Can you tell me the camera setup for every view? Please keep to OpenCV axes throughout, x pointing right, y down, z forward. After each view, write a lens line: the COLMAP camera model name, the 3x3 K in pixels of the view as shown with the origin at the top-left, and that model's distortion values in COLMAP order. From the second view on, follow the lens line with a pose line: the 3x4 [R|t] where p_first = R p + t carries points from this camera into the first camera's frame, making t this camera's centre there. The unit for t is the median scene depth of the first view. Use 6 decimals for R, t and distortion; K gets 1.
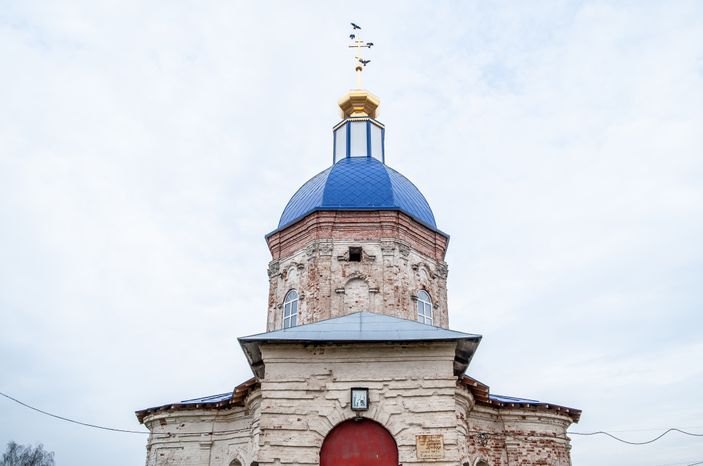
lens RADIAL K [[570.9, 0, 351.5], [0, 570.9, 233.0], [0, 0, 1]] dist [-0.096840, 0.044846]
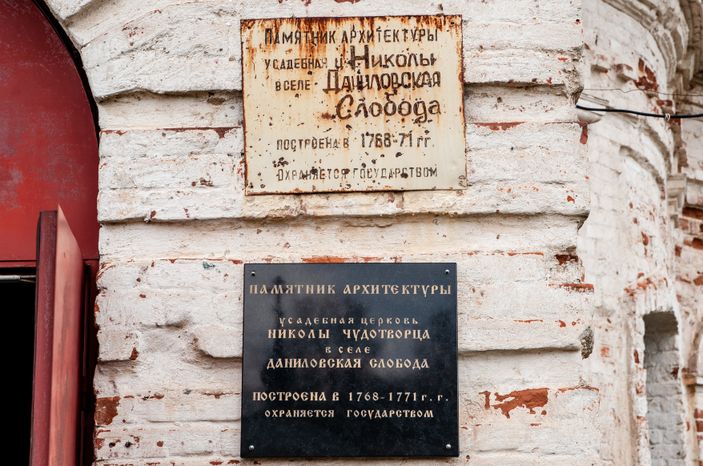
lens RADIAL K [[1669.6, 0, 351.5], [0, 1669.6, 233.0], [0, 0, 1]] dist [0.408649, 0.075961]
pose [[0.999974, -0.007164, -0.000137, 0.076590], [0.006888, 0.955883, 0.293668, 0.164510], [-0.001972, -0.293661, 0.955908, 0.351421]]
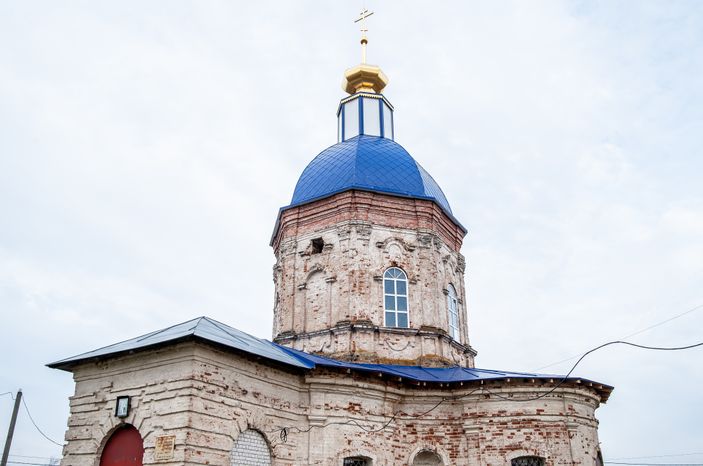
lens RADIAL K [[601.5, 0, 365.3], [0, 601.5, 234.2], [0, 0, 1]] dist [-0.082085, 0.015173]
pose [[0.869287, -0.228606, -0.438268, 0.556880], [0.242820, 0.969769, -0.024220, 0.065640], [0.430556, -0.085366, 0.898518, 0.127320]]
